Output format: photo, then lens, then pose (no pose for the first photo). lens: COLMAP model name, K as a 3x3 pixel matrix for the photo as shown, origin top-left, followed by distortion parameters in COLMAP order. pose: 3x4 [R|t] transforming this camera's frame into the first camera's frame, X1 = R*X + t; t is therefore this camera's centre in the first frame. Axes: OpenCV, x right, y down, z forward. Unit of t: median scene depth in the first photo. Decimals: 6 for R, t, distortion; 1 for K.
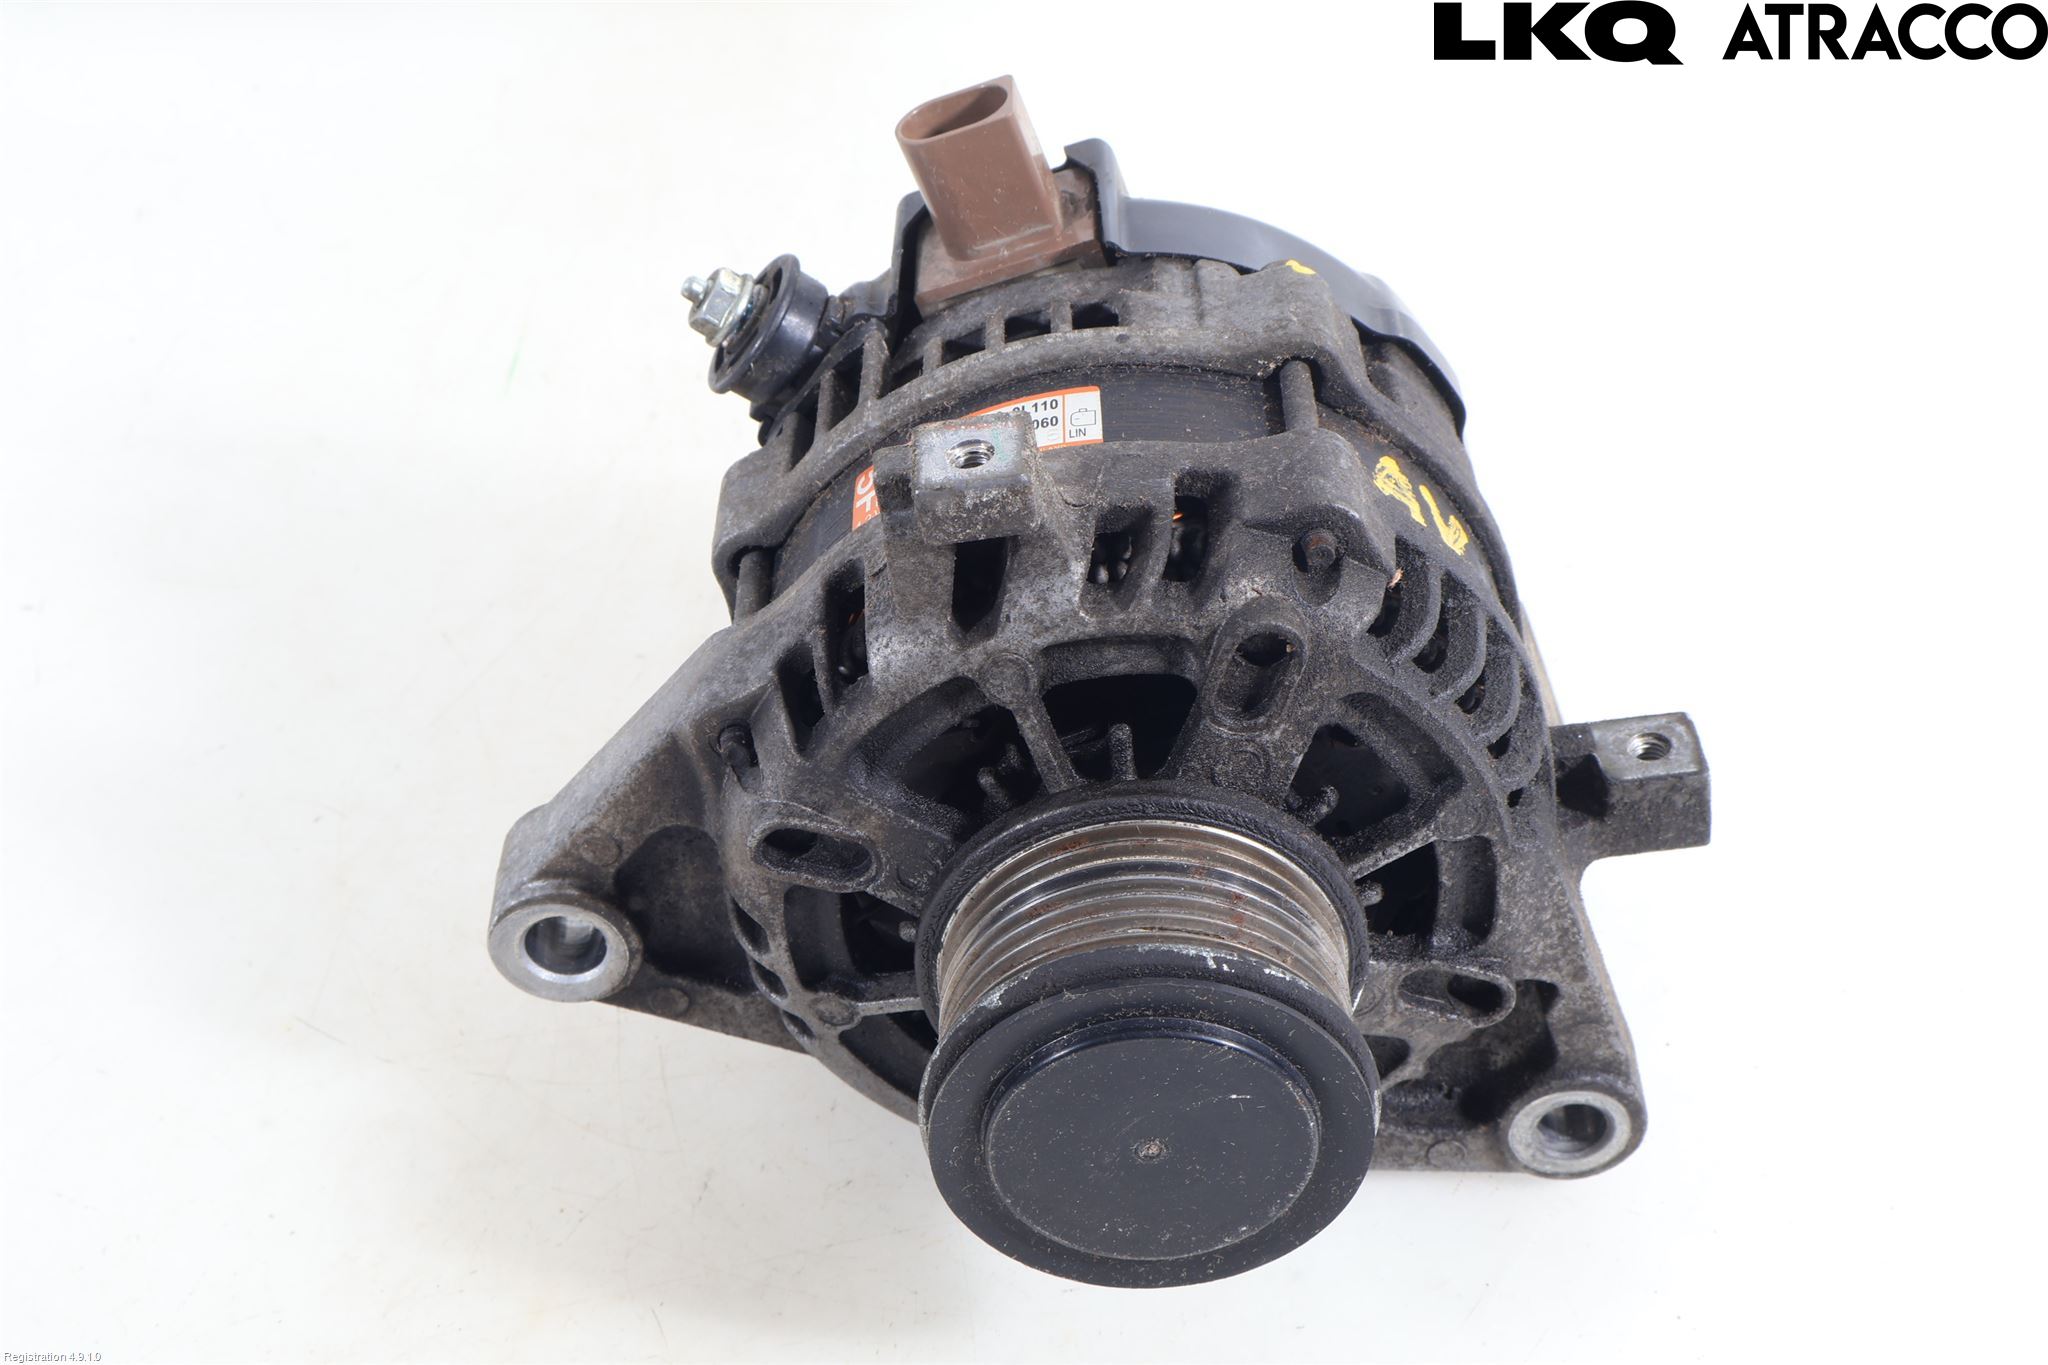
lens RADIAL K [[3015.7, 0, 1024.0], [0, 3015.7, 682.5], [0, 0, 1]] dist [0.015786, 0.003217]
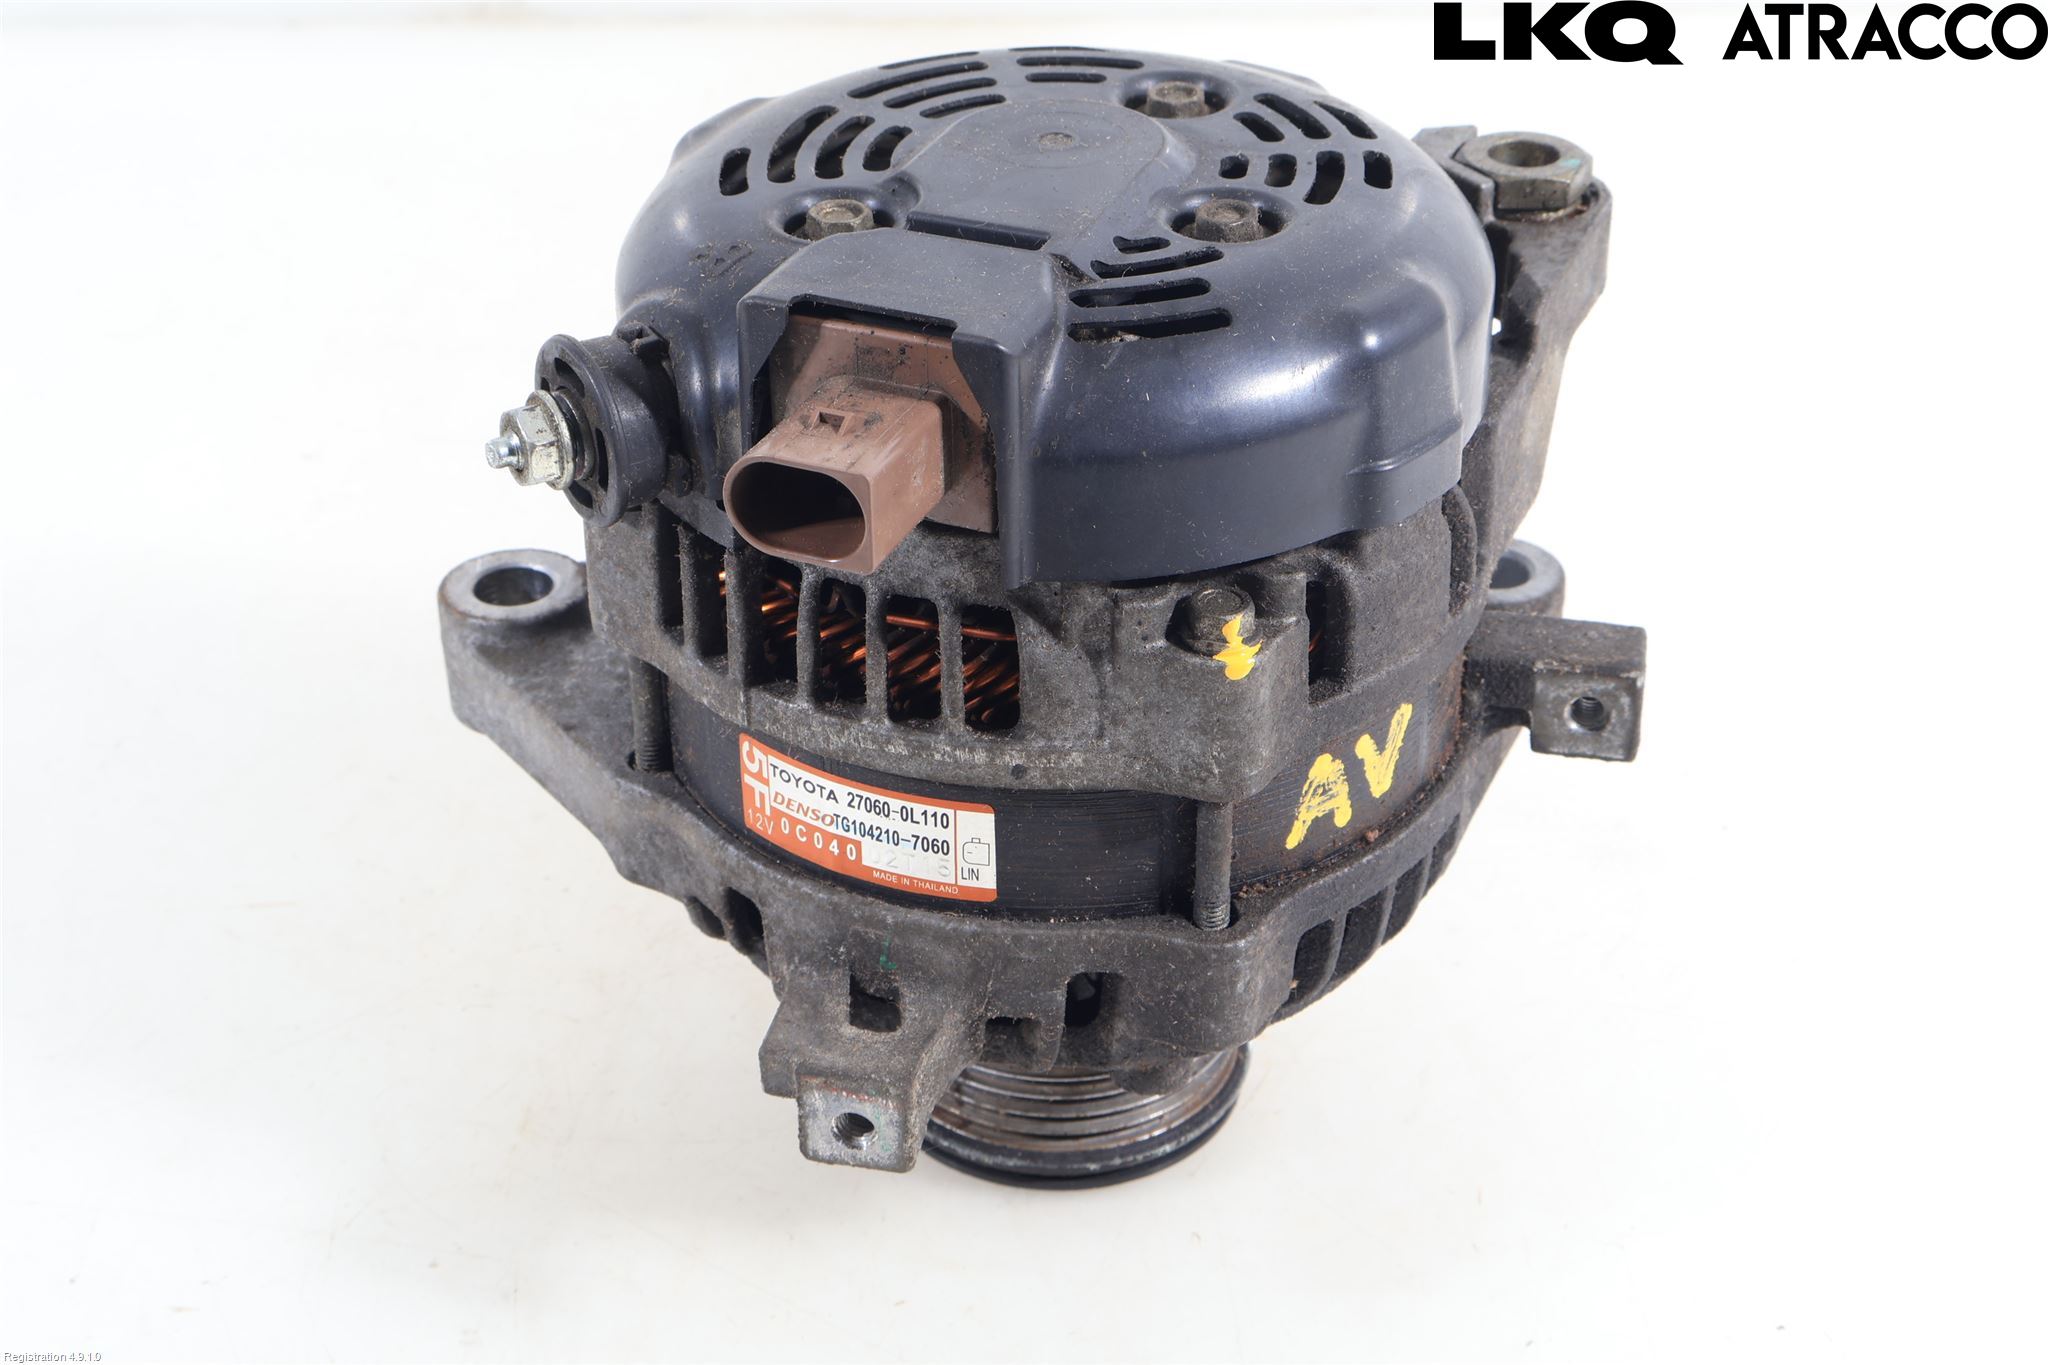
lens RADIAL K [[3015.7, 0, 1024.0], [0, 3015.7, 682.5], [0, 0, 1]] dist [0.015786, 0.003217]
pose [[0.998347, 0.028971, -0.049645, 0.077213], [0.045558, 0.127829, 0.990749, -0.990962], [0.035049, -0.991373, 0.126298, 0.917881]]
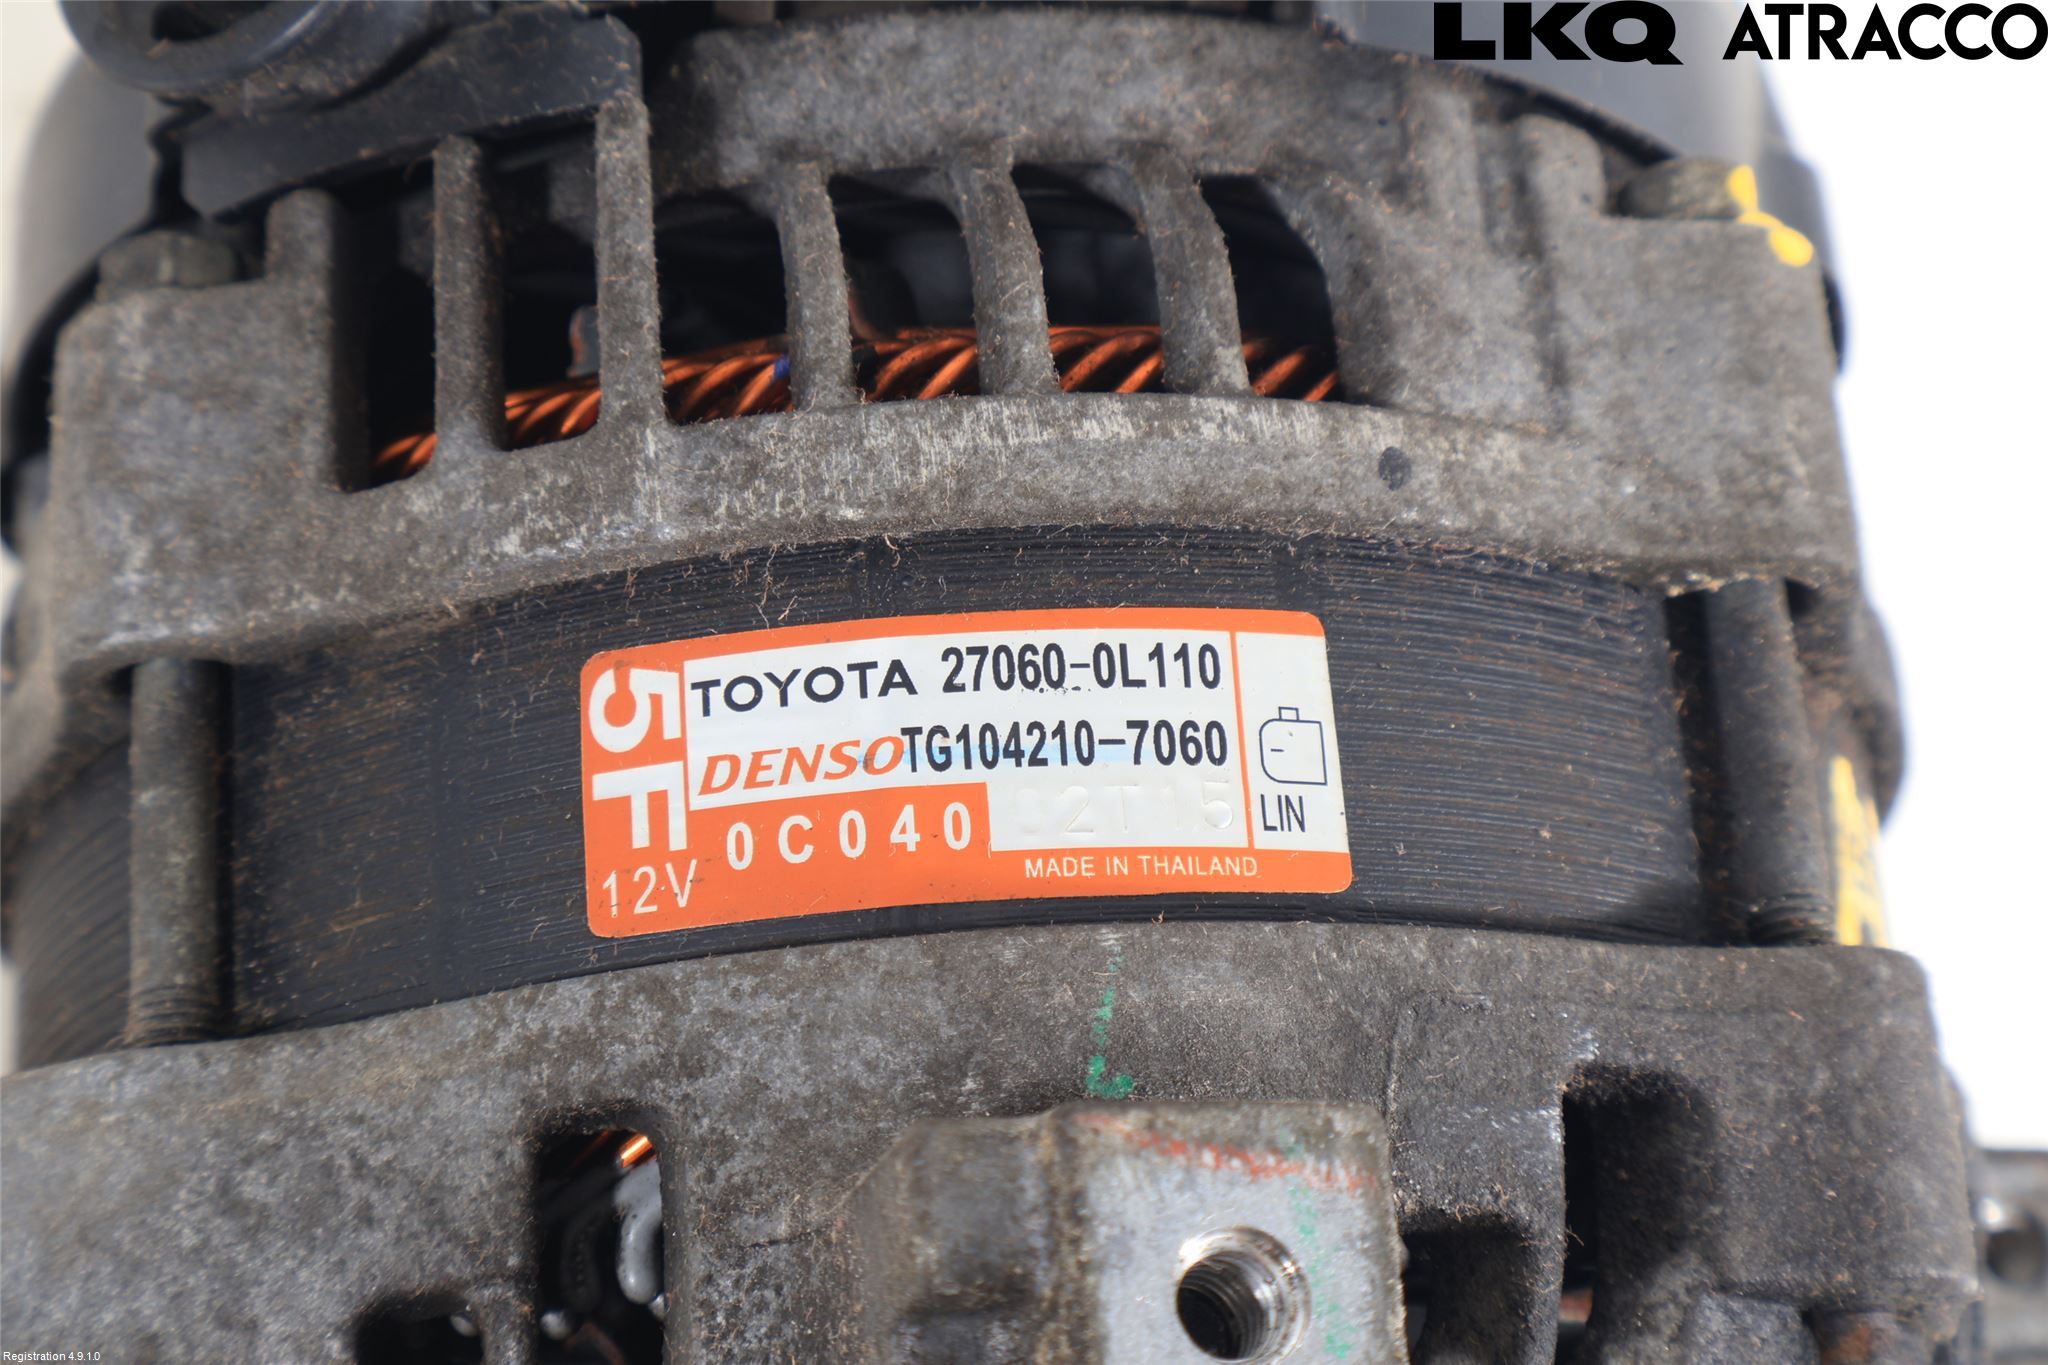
lens RADIAL K [[4223.4, 0, 1024.0], [0, 4223.4, 682.5], [0, 0, 1]] dist [0.024732, 0.111856]
pose [[0.902670, 0.098095, 0.419004, -0.220703], [-0.286745, 0.863131, 0.415670, -0.292496], [-0.320880, -0.495360, 0.807251, 0.589990]]
